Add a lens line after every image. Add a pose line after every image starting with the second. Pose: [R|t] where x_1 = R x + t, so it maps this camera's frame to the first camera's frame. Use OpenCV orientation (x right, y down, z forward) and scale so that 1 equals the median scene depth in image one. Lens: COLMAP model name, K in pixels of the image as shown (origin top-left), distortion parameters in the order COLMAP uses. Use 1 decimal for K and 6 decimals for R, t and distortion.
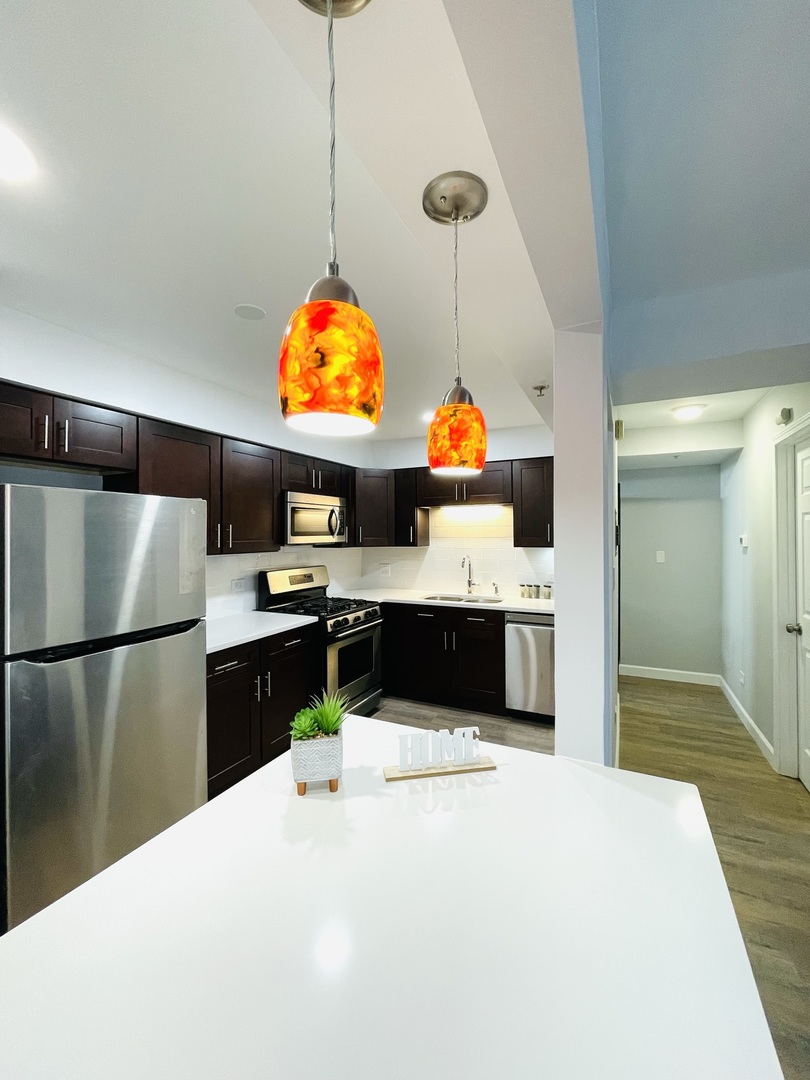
lens RADIAL K [[433.0, 0, 409.3], [0, 433.0, 530.9], [0, 0, 1]] dist [-0.005324, 0.000390]
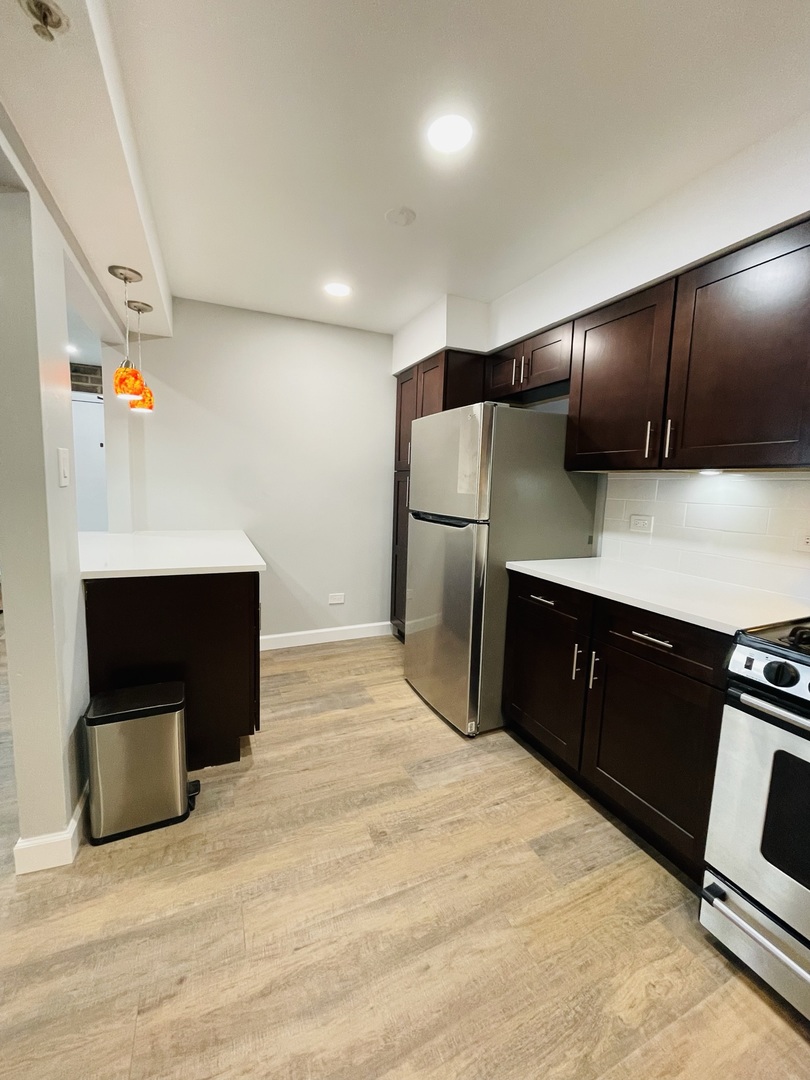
lens RADIAL K [[433.0, 0, 408.2], [0, 433.0, 535.3], [0, 0, 1]] dist [-0.005324, 0.000390]
pose [[-0.632424, 0.072610, -0.771212, 0.324769], [-0.026280, 0.993013, 0.115044, 0.093930], [0.774176, 0.093024, -0.626097, 1.187848]]
